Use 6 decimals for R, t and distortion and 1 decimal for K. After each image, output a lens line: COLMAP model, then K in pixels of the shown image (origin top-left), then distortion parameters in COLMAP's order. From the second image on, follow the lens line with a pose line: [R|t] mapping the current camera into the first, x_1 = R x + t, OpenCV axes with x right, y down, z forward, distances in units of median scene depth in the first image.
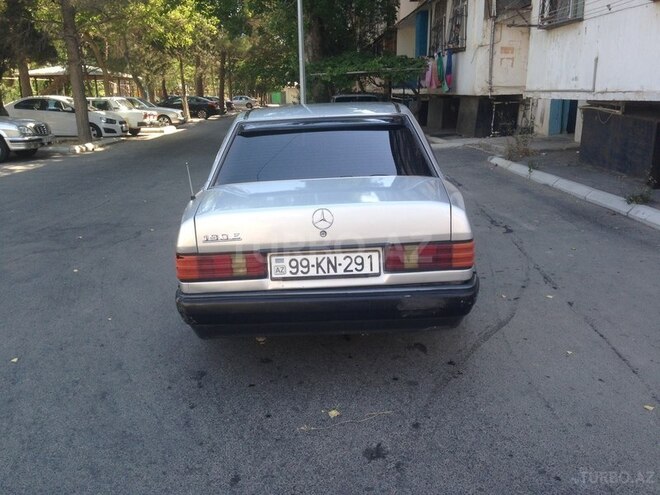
lens RADIAL K [[630.0, 0, 330.0], [0, 630.0, 247.5], [0, 0, 1]] dist [0.076100, -0.007669]
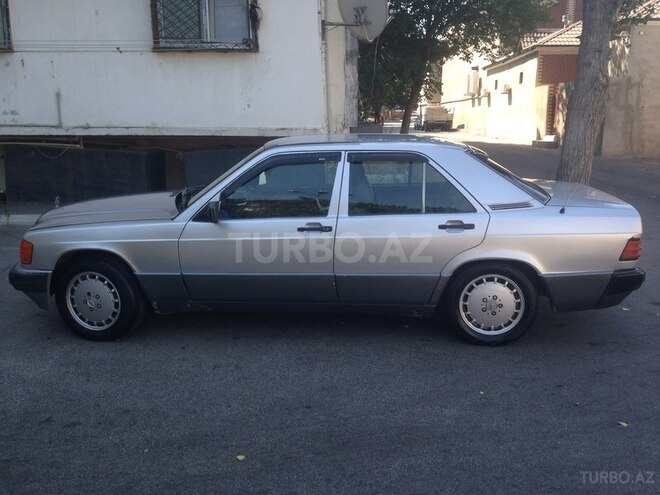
lens RADIAL K [[630.0, 0, 330.0], [0, 630.0, 247.5], [0, 0, 1]] dist [0.076100, -0.007669]
pose [[0.032444, -0.188121, 0.981610, -0.651175], [0.245551, 0.953526, 0.174623, -0.150103], [-0.968841, 0.235370, 0.077129, 0.624121]]
